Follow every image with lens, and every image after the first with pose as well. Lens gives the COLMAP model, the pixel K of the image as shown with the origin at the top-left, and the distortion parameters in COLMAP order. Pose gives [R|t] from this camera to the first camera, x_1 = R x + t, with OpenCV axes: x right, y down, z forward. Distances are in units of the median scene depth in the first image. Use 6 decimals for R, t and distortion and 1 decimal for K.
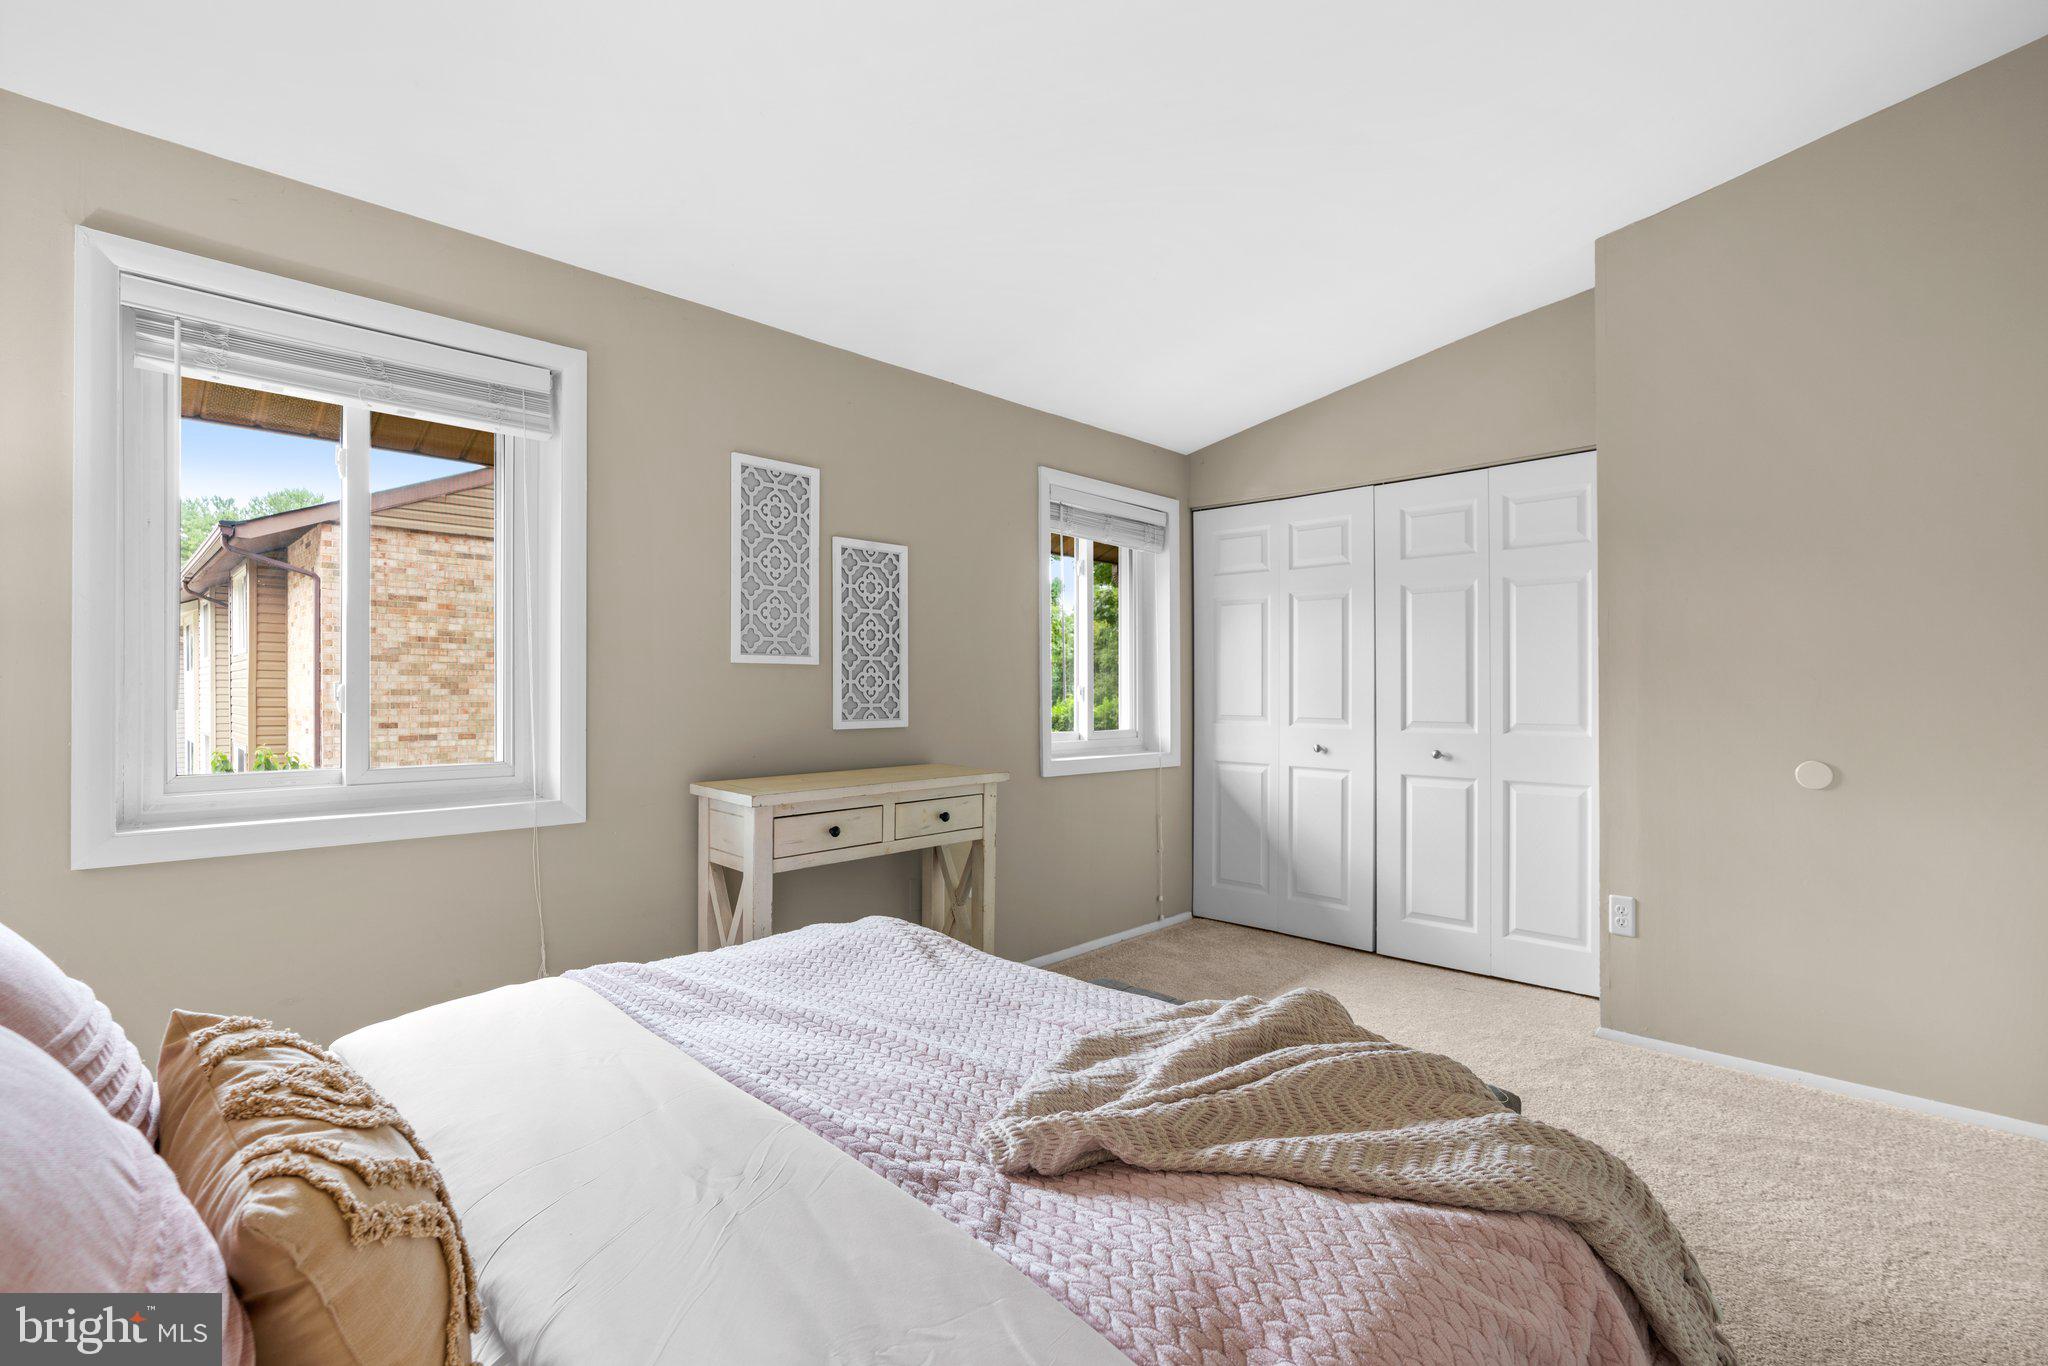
lens RADIAL K [[921.5, 0, 1021.7], [0, 921.5, 681.5], [0, 0, 1]] dist [-0.012192, 0.006252]
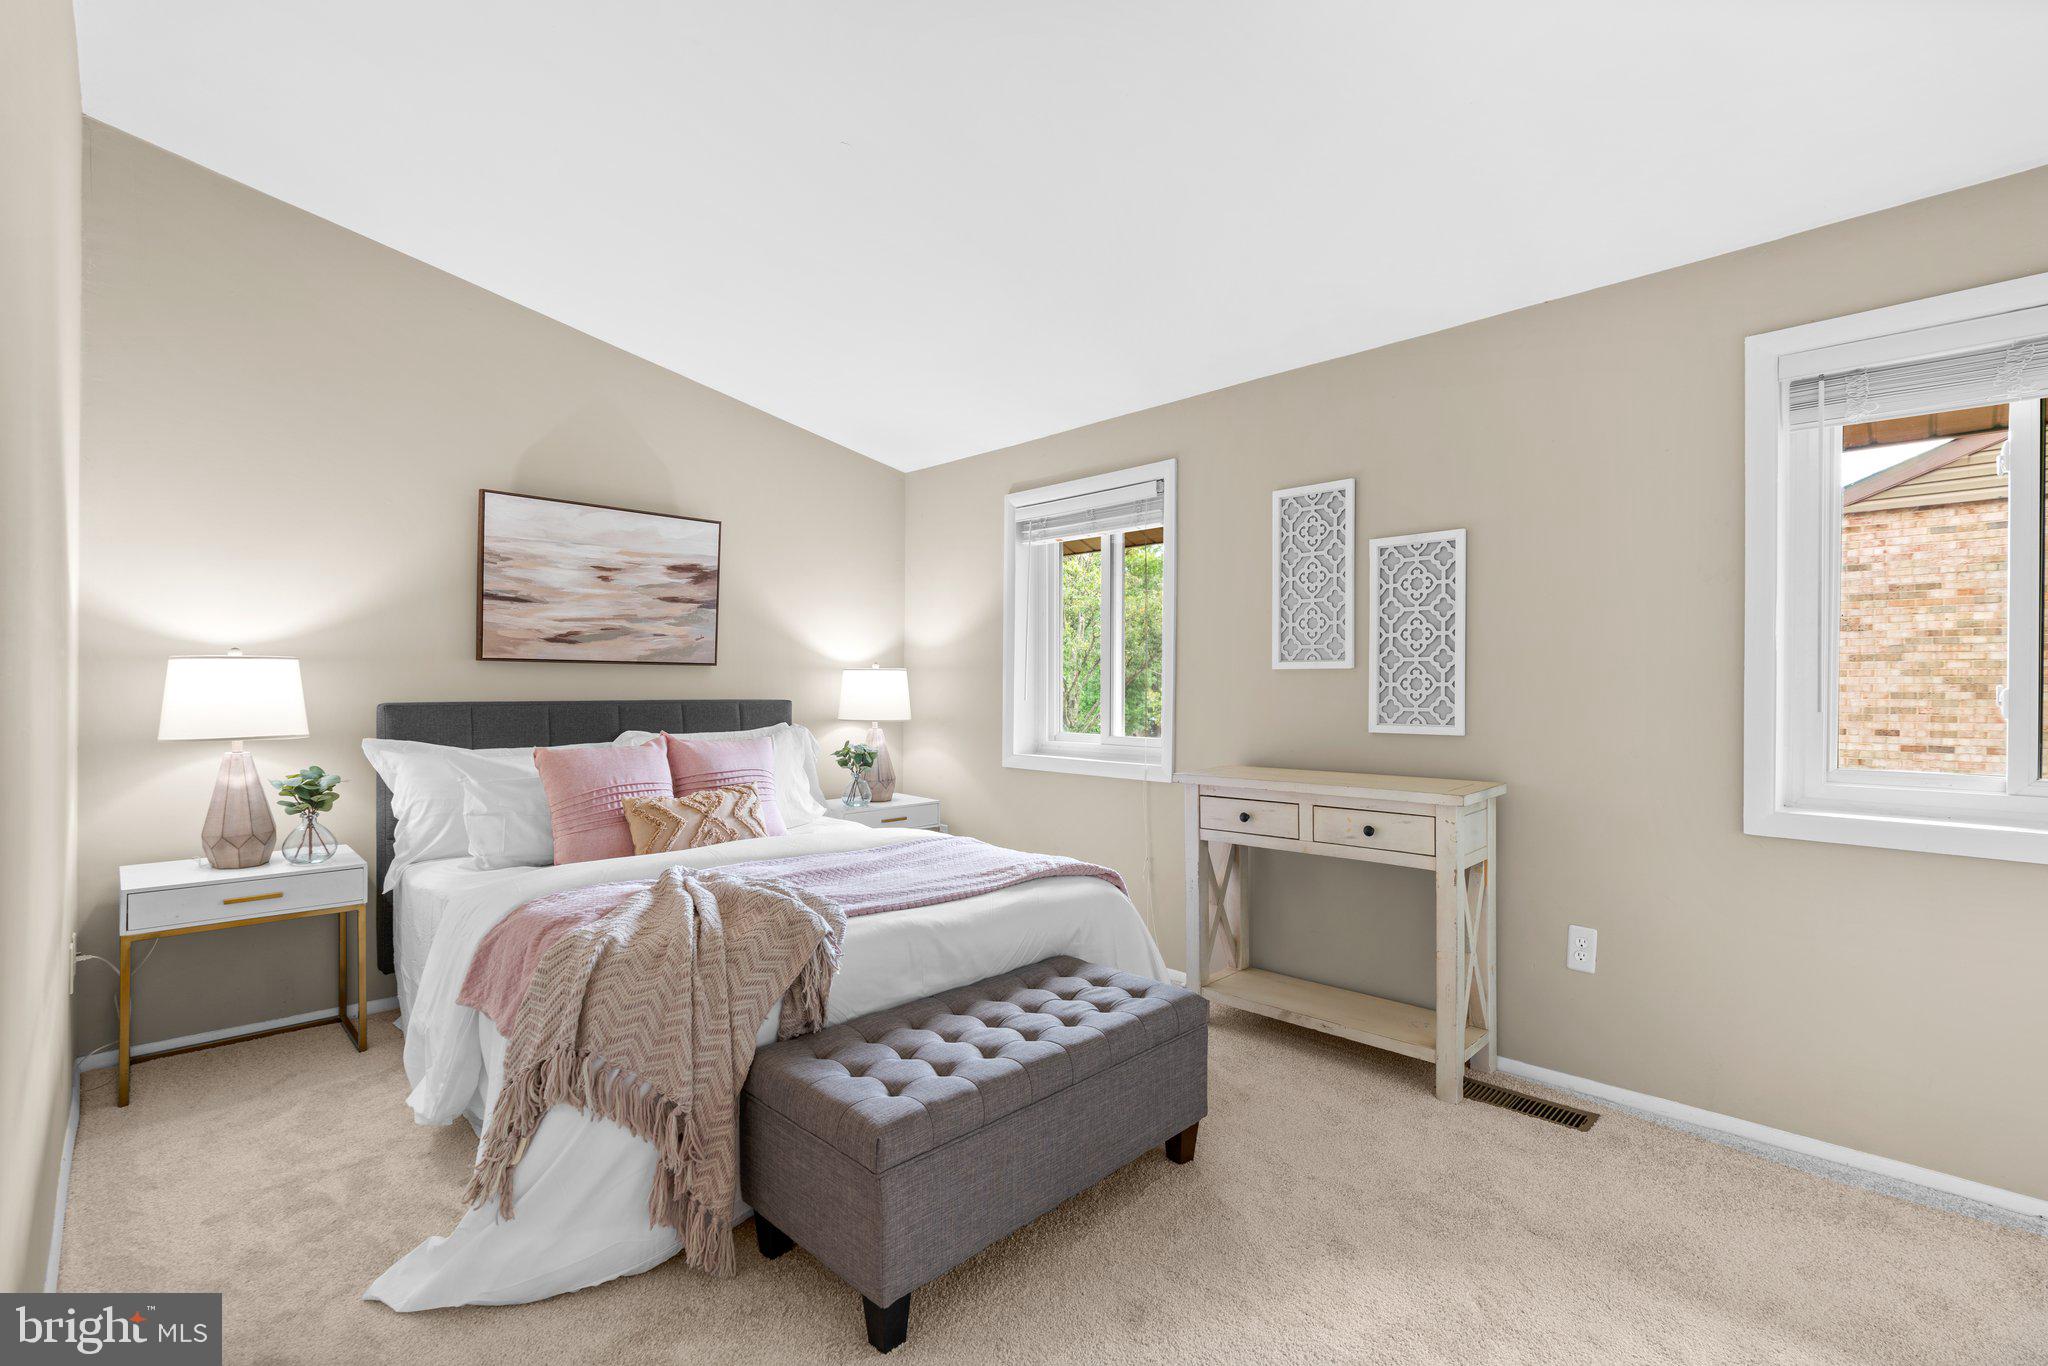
lens RADIAL K [[921.5, 0, 1017.6], [0, 921.5, 690.3], [0, 0, 1]] dist [-0.012192, 0.006252]
pose [[-0.017471, 0.000498, -0.999847, 0.213736], [0.006389, 0.999980, 0.000386, 0.000952], [0.999827, -0.006381, -0.017474, 0.169191]]
